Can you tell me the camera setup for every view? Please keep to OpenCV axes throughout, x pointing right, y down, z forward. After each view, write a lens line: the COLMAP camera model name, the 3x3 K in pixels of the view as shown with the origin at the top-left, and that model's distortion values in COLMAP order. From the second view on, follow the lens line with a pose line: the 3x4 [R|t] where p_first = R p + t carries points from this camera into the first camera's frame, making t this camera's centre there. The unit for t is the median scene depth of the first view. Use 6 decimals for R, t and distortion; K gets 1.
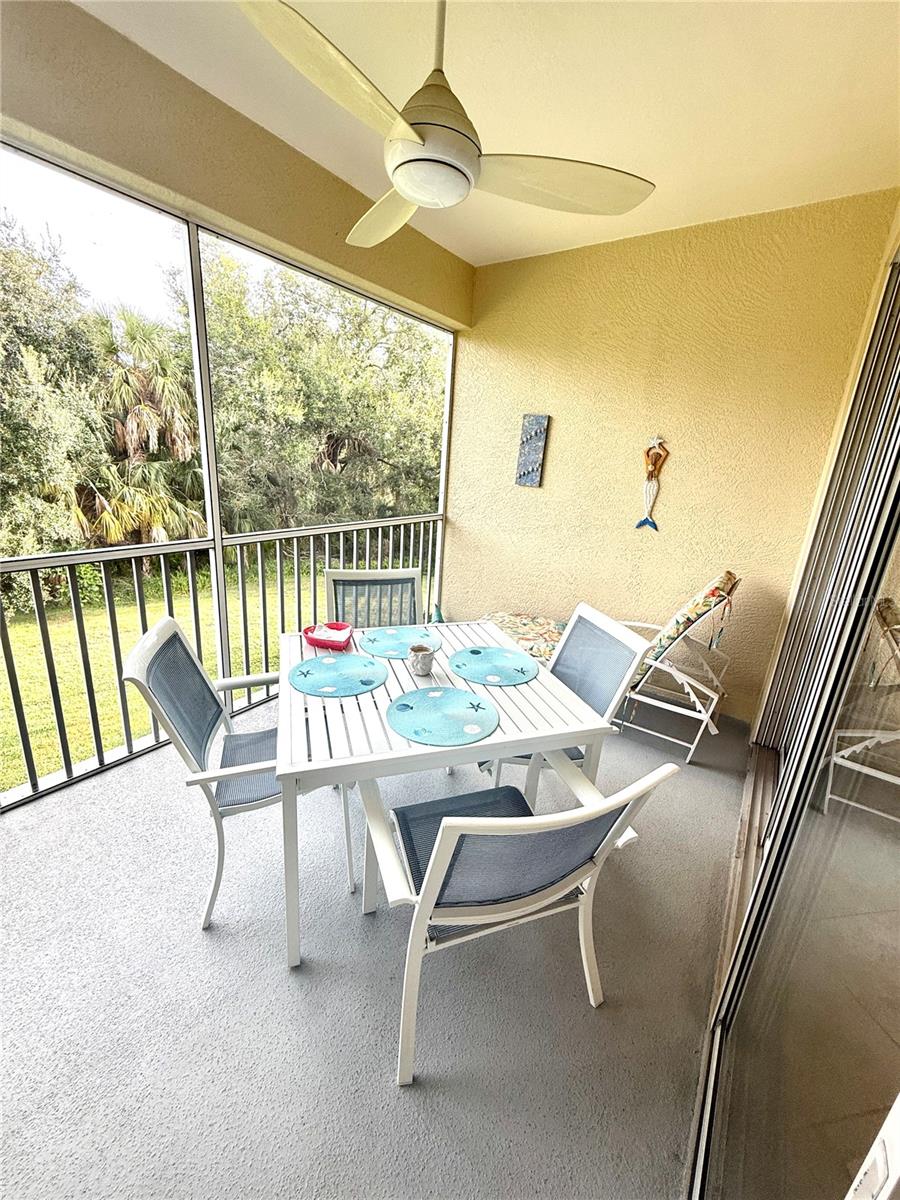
lens RADIAL K [[481.8, 0, 453.8], [0, 481.8, 595.0], [0, 0, 1]] dist [0.002298, -0.000285]
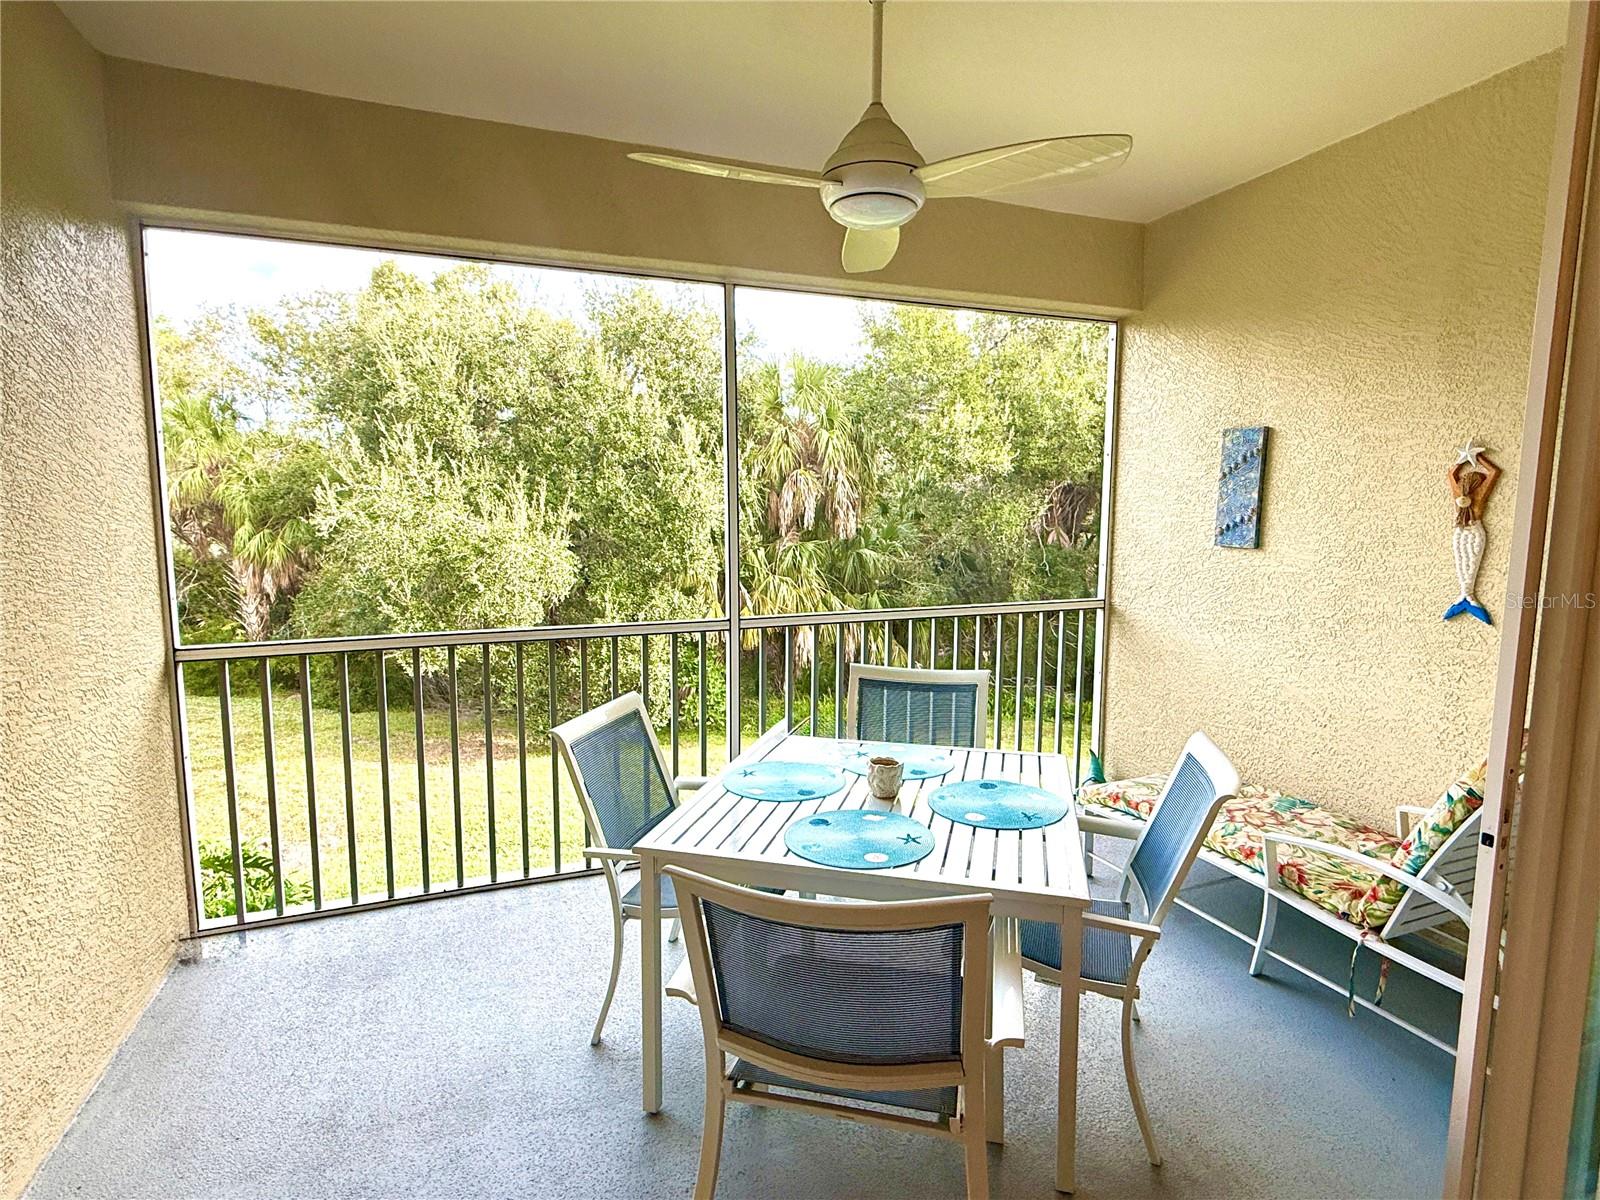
lens RADIAL K [[832.8, 0, 795.2], [0, 832.8, 599.5], [0, 0, 1]] dist [0.002993, 0.001227]
pose [[0.826396, -0.001189, -0.563089, 0.242744], [-0.106288, 0.981692, -0.158063, 0.039269], [0.552968, 0.190472, 0.811139, -0.065682]]
